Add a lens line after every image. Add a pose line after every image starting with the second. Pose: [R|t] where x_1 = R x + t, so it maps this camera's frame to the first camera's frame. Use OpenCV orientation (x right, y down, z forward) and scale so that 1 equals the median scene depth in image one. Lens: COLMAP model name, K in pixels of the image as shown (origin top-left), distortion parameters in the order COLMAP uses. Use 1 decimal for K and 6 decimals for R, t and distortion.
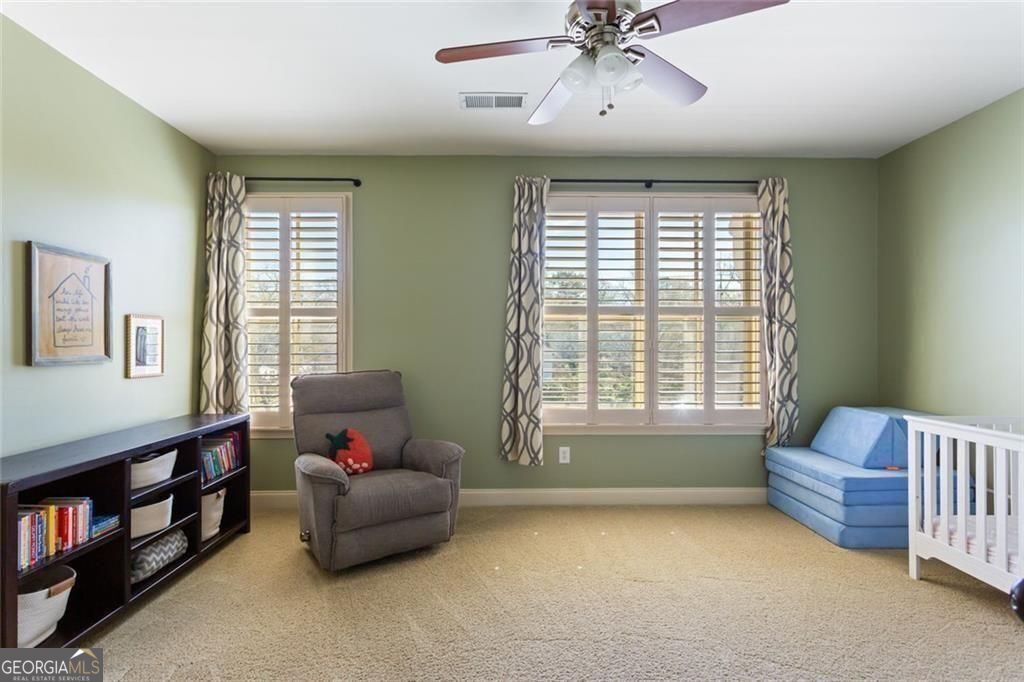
lens RADIAL K [[490.2, 0, 515.2], [0, 490.2, 345.3], [0, 0, 1]] dist [0.002339, 0.000352]
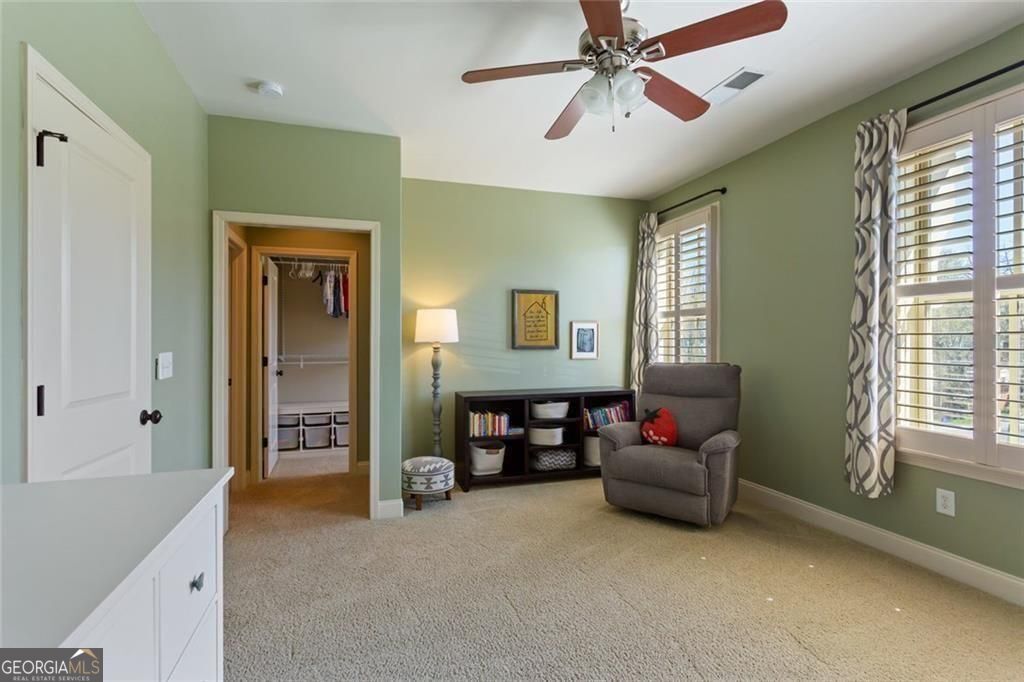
lens RADIAL K [[496.8, 0, 508.3], [0, 496.8, 337.2], [0, 0, 1]] dist [0.000115, 0.000023]
pose [[0.278787, -0.005148, -0.960339, 0.649897], [-0.001537, 0.999982, -0.005806, 0.001419], [0.960352, 0.003095, 0.278774, 0.250829]]
